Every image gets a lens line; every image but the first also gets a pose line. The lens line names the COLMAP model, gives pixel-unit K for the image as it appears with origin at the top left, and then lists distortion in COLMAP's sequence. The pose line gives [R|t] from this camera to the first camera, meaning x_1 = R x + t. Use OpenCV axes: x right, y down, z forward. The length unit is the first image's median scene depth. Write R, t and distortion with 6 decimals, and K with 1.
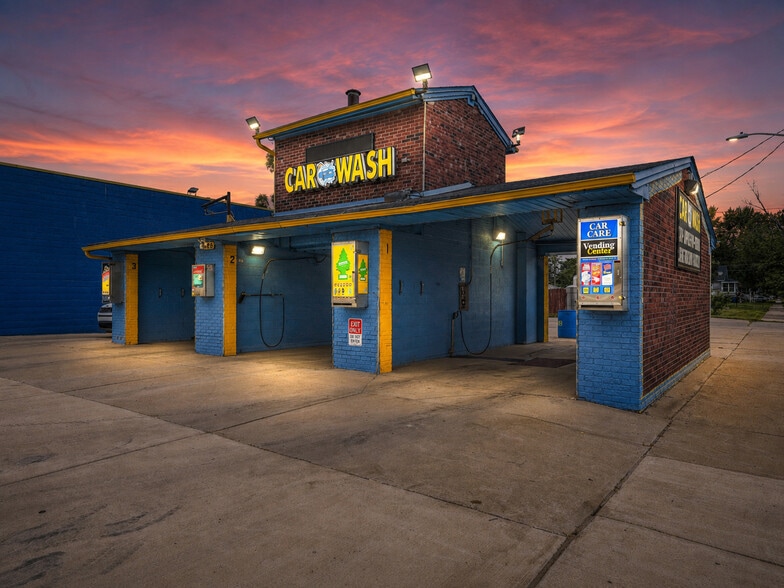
lens RADIAL K [[572.3, 0, 394.3], [0, 572.3, 303.0], [0, 0, 1]] dist [0.086751, -0.098620]
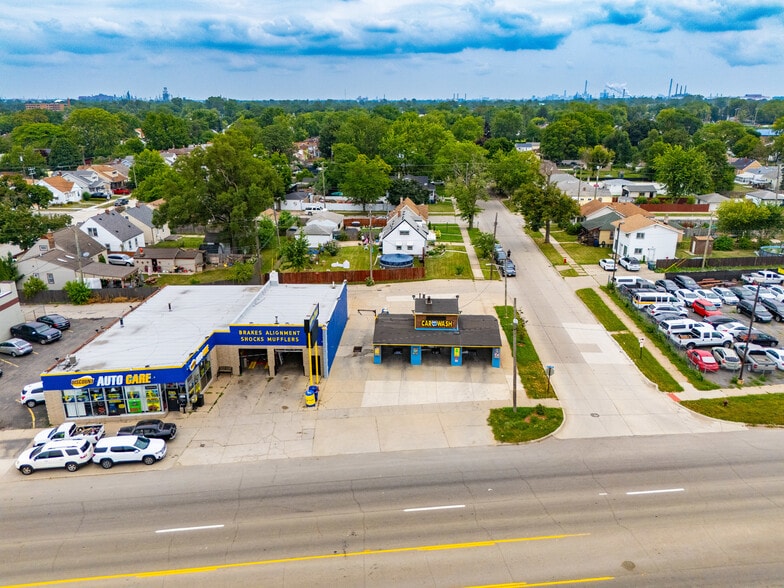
lens RADIAL K [[577.6, 0, 393.9], [0, 577.6, 294.2], [0, 0, 1]] dist [0.067172, -0.064150]
pose [[0.820735, -0.172953, 0.544501, -3.151052], [-0.002589, 0.951940, 0.306273, -2.046510], [-0.571303, -0.252778, 0.780843, -2.653269]]
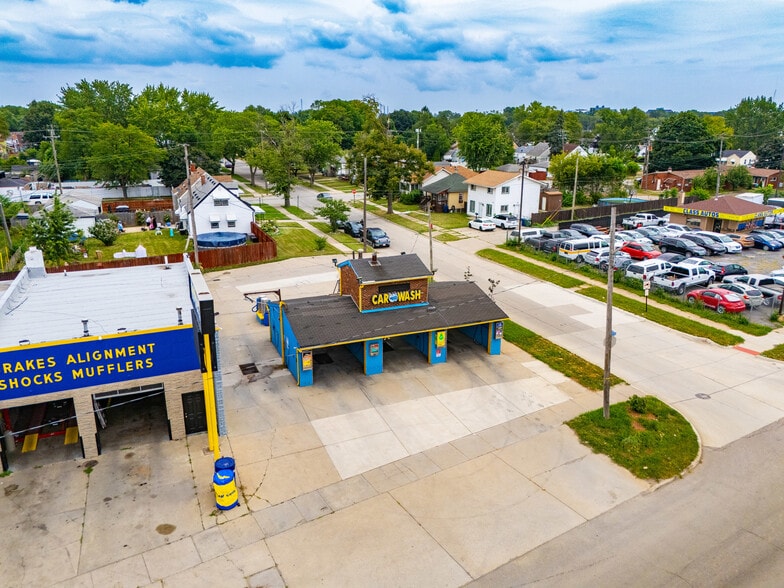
lens RADIAL K [[577.6, 0, 393.9], [0, 577.6, 294.2], [0, 0, 1]] dist [0.067172, -0.064150]
pose [[0.488893, -0.241426, 0.838270, -2.566381], [-0.003515, 0.960387, 0.278646, -1.068309], [-0.872336, -0.139175, 0.468678, -0.313034]]
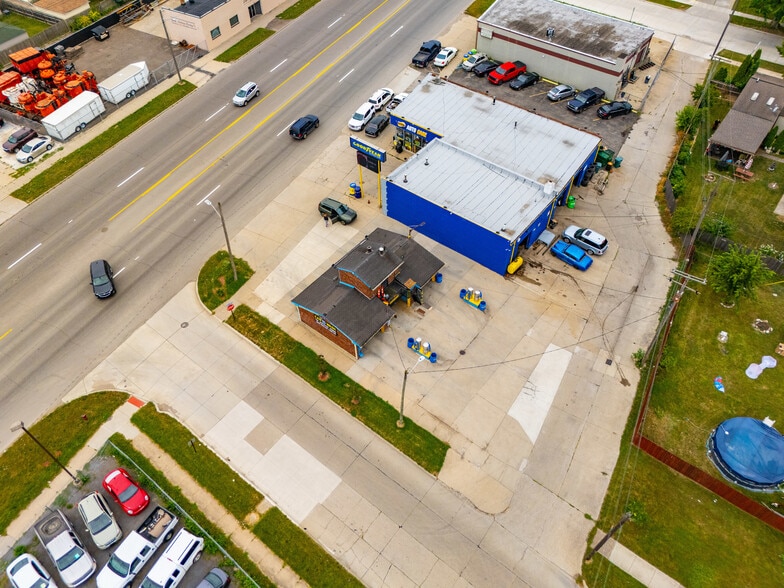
lens RADIAL K [[577.6, 0, 393.9], [0, 577.6, 294.2], [0, 0, 1]] dist [0.067172, -0.064150]
pose [[-0.015102, 0.764987, -0.643869, 3.175452], [0.009779, 0.644025, 0.764942, -3.737929], [0.999838, 0.005255, -0.017207, 1.471773]]
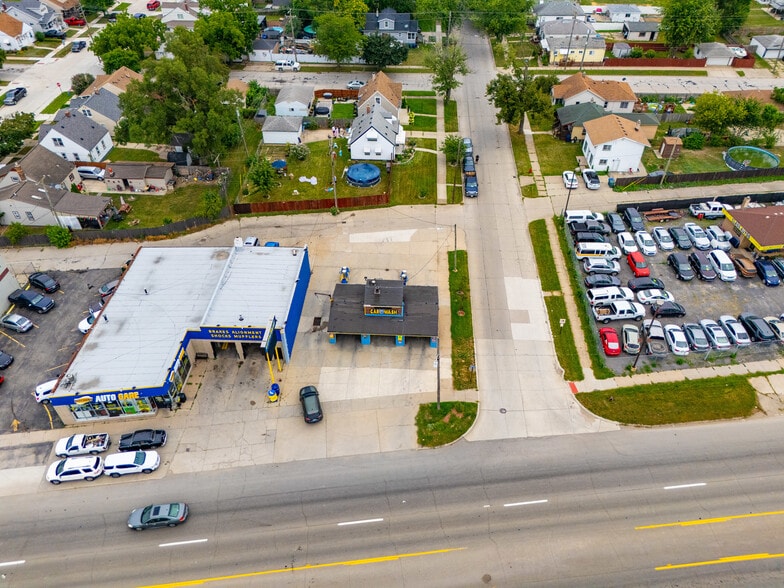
lens RADIAL K [[577.6, 0, 393.9], [0, 577.6, 294.2], [0, 0, 1]] dist [0.067172, -0.064150]
pose [[0.822659, -0.376058, 0.426394, -2.427764], [-0.000896, 0.749130, 0.662422, -4.211314], [-0.568534, -0.545330, 0.615942, -2.488617]]
